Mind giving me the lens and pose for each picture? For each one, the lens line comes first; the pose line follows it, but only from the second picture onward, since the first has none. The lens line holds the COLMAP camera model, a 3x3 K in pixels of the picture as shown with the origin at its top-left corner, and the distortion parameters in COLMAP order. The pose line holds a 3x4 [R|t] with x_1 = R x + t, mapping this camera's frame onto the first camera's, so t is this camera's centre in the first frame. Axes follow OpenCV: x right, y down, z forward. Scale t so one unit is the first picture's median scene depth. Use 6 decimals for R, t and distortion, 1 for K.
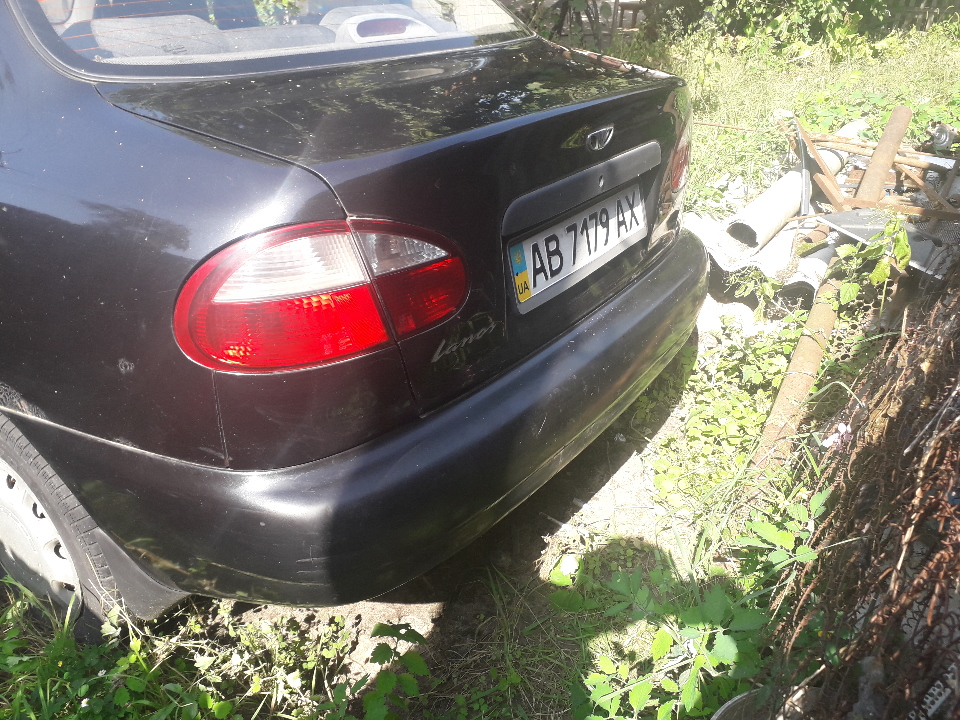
lens RADIAL K [[752.2, 0, 482.7], [0, 752.2, 360.5], [0, 0, 1]] dist [0.047285, -0.014822]
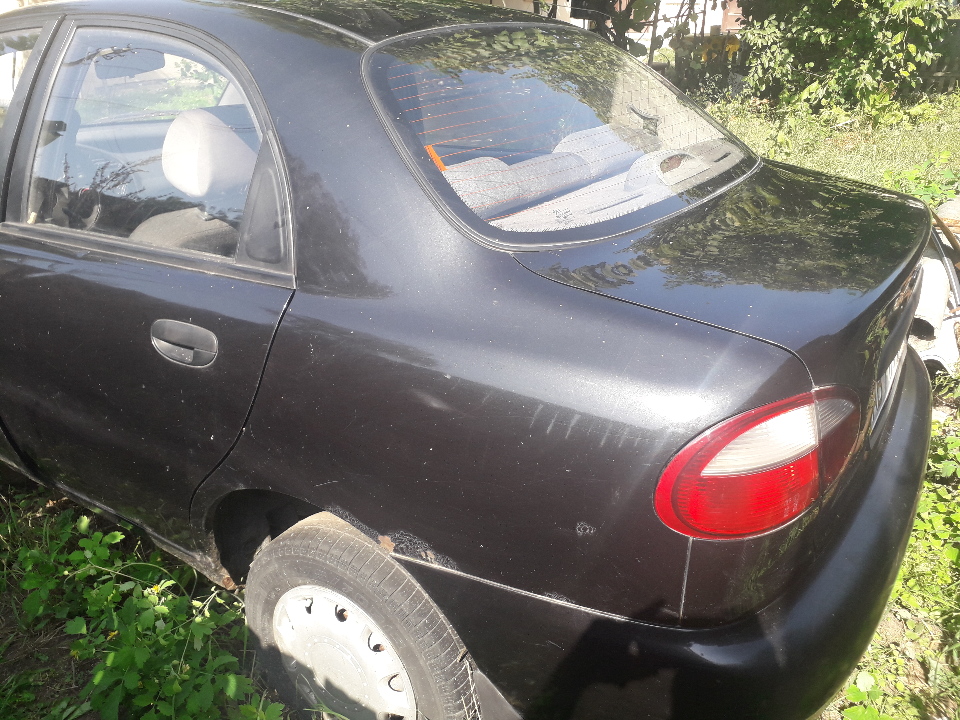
lens RADIAL K [[752.2, 0, 477.3], [0, 752.2, 362.6], [0, 0, 1]] dist [0.047285, -0.014822]
pose [[0.999574, -0.016669, 0.023951, -0.555930], [0.017865, 0.998559, -0.050613, -0.149481], [-0.023073, 0.051019, 0.998431, -0.039540]]
